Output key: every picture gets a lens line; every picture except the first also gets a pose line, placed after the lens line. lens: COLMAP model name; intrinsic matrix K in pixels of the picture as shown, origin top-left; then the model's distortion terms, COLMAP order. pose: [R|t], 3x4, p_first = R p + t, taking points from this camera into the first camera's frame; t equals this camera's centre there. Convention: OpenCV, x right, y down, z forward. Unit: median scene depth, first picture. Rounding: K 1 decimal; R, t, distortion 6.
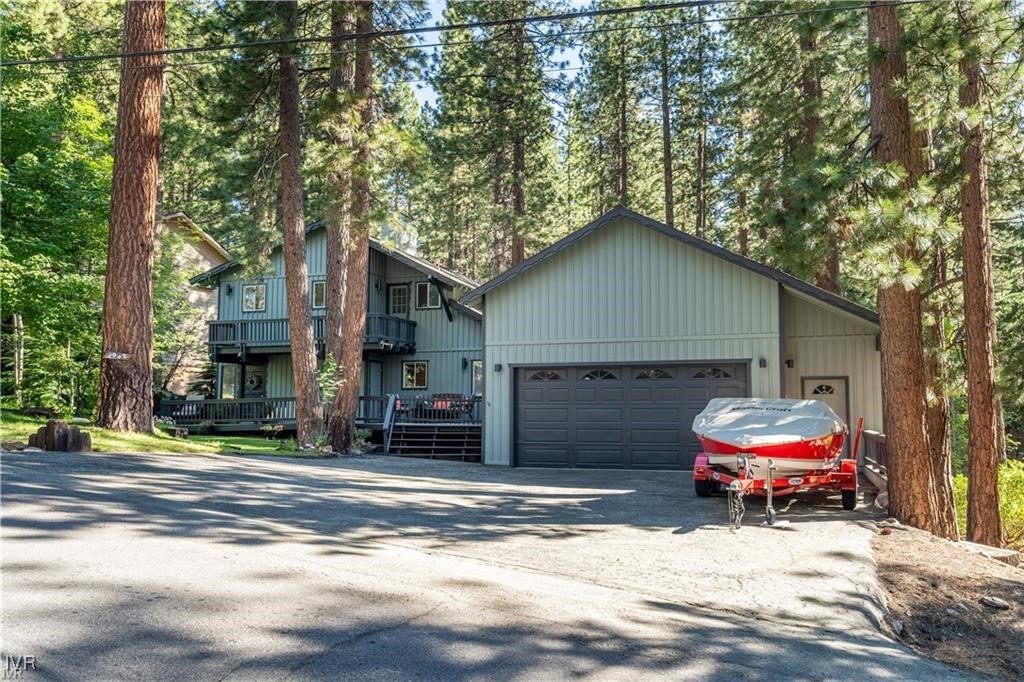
lens RADIAL K [[865.4, 0, 512.0], [0, 865.4, 341.0], [0, 0, 1]] dist [0.003664, 0.000461]
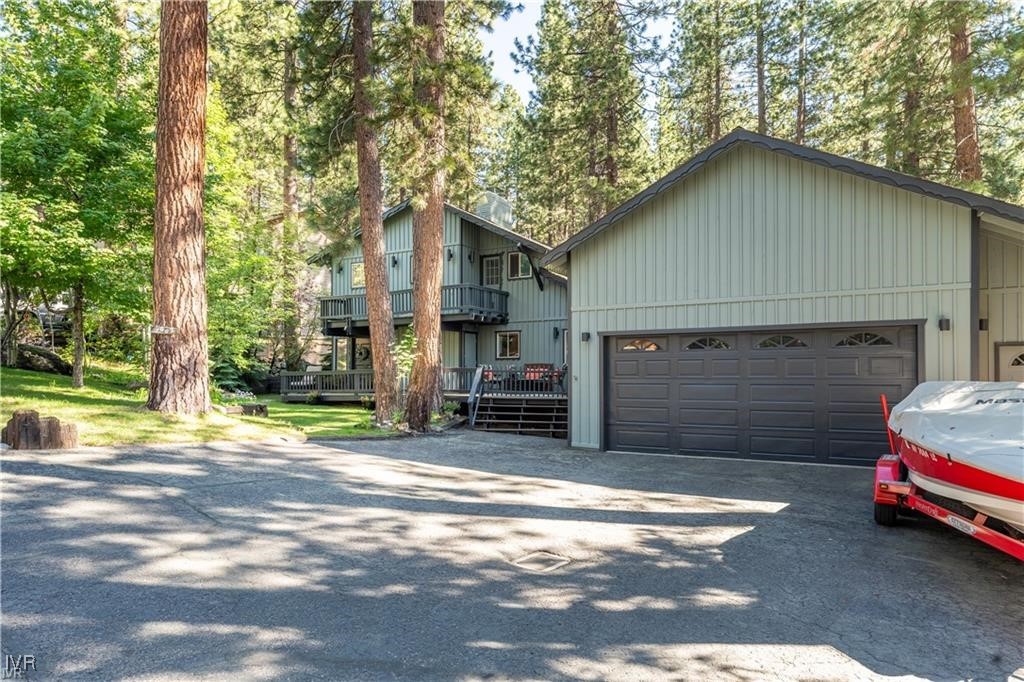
lens RADIAL K [[620.5, 0, 517.0], [0, 620.5, 372.9], [0, 0, 1]] dist [0.002492, 0.000279]
pose [[0.988400, -0.006702, -0.151723, 0.009159], [0.020002, 0.996068, 0.086306, 0.010819], [0.150548, -0.088340, 0.984648, 0.337609]]
